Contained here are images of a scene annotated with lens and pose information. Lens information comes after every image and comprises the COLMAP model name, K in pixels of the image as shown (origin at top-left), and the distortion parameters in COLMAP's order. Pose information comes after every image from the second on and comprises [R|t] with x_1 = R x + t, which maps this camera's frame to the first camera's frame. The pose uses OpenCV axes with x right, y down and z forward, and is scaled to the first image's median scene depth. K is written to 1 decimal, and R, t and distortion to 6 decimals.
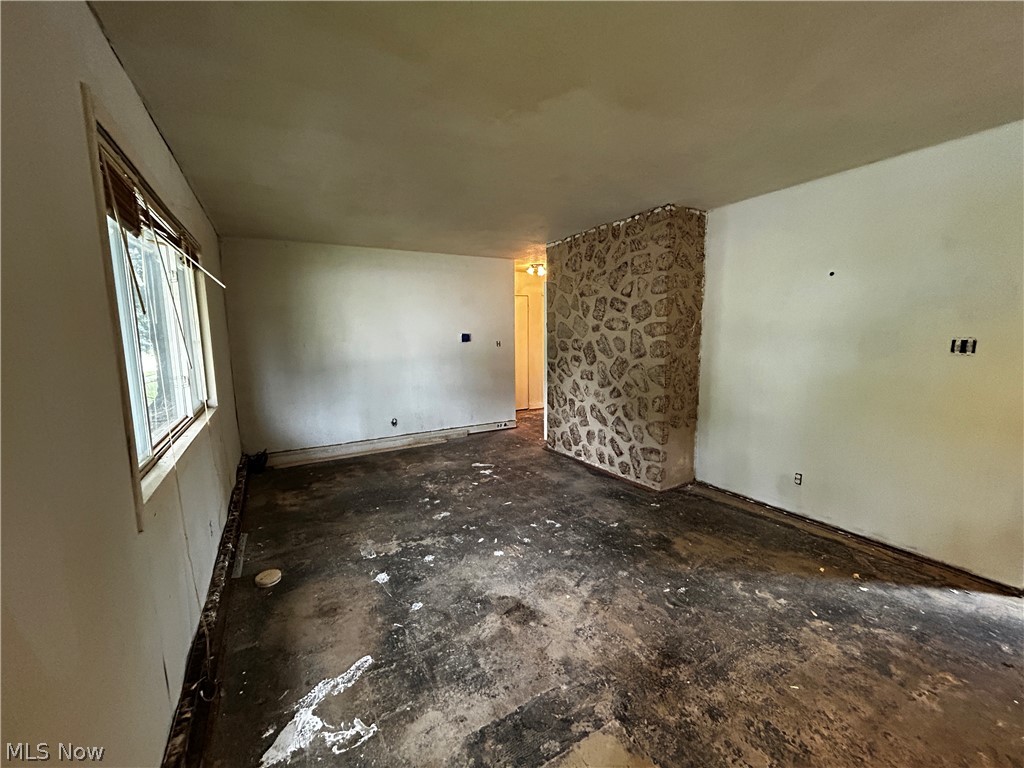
lens RADIAL K [[414.1, 0, 512.2], [0, 414.1, 384.5], [0, 0, 1]] dist [-0.001352, 0.000063]
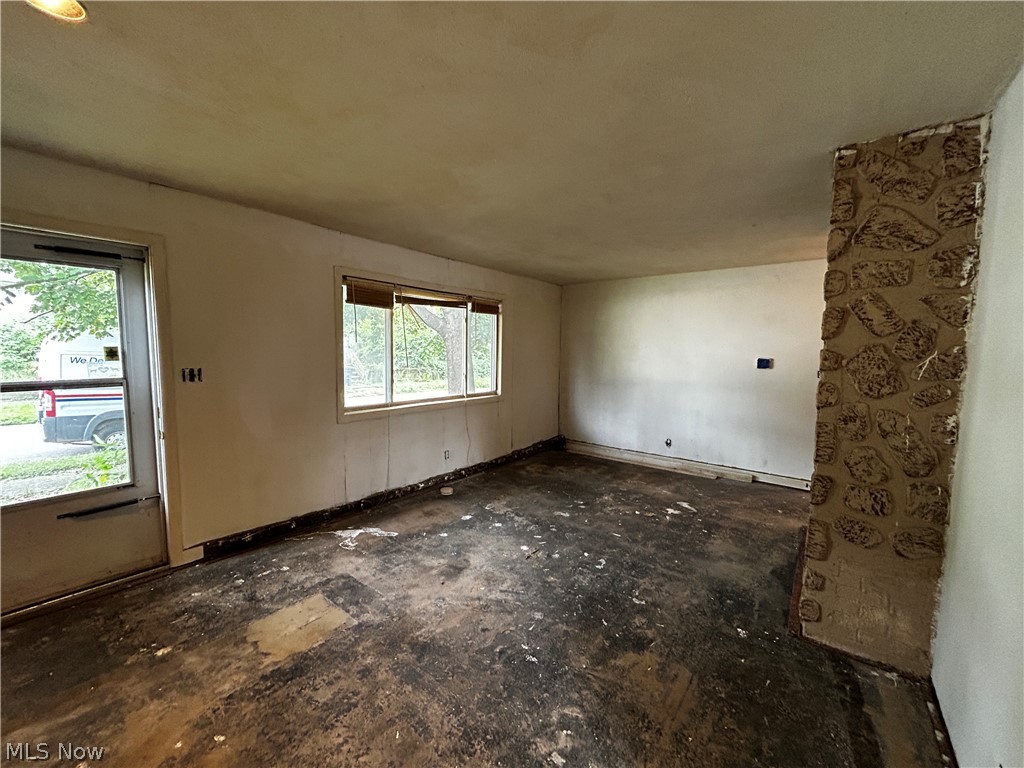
lens RADIAL K [[414.1, 0, 511.5], [0, 414.1, 384.5], [0, 0, 1]] dist [-0.001352, 0.000063]
pose [[0.364709, 0.097608, -0.925991, 0.864021], [-0.138577, 0.989105, 0.049682, -0.080672], [0.920752, 0.110202, 0.374262, 0.435807]]
